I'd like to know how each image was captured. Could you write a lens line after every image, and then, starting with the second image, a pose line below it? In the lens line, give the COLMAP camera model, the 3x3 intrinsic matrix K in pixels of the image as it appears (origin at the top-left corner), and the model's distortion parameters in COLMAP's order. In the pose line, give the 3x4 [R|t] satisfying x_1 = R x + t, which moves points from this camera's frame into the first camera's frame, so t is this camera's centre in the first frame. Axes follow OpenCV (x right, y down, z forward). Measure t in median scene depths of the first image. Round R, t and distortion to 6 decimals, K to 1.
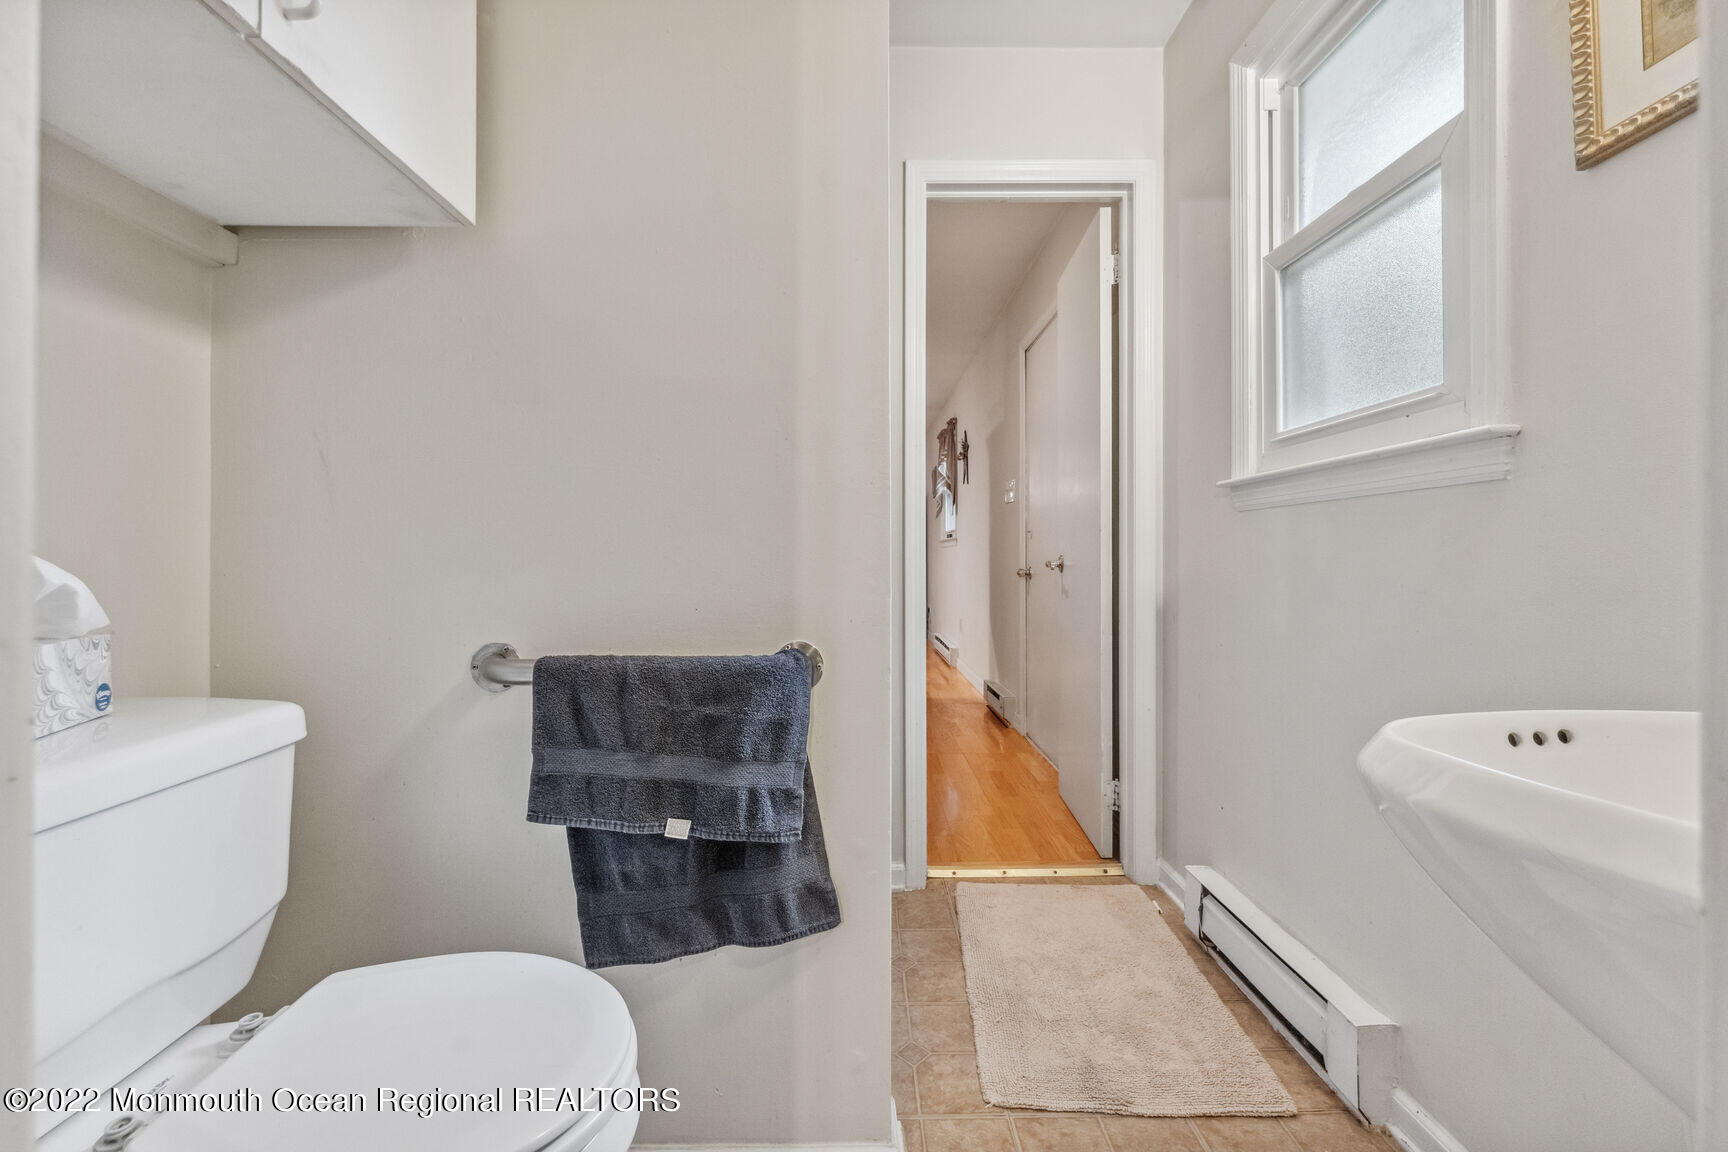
lens RADIAL K [[703.1, 0, 860.4], [0, 703.1, 571.7], [0, 0, 1]] dist [-0.000503, -0.000574]
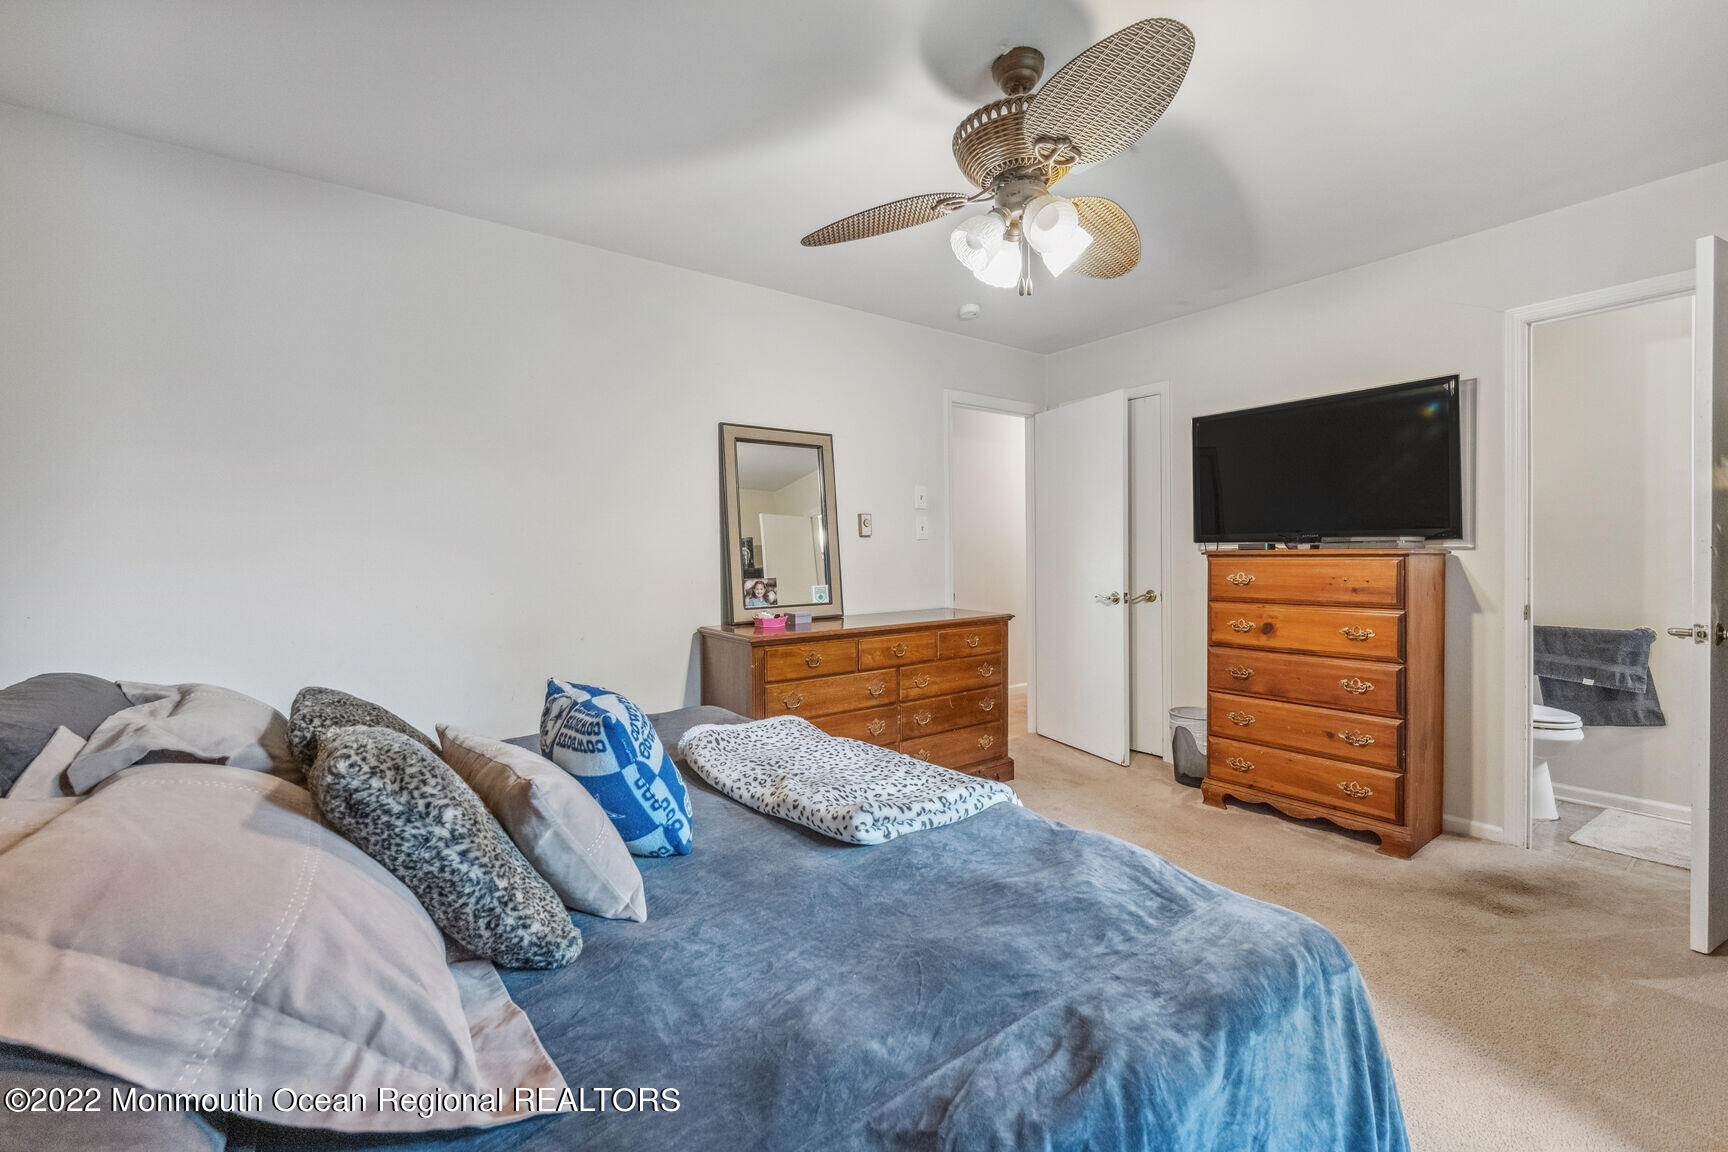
lens RADIAL K [[703.1, 0, 868.3], [0, 703.1, 570.4], [0, 0, 1]] dist [-0.000503, -0.000574]
pose [[0.606349, -0.002953, -0.795193, 0.283724], [0.001190, 0.999995, -0.002806, -0.130743], [0.795198, 0.000755, 0.606349, -3.409947]]
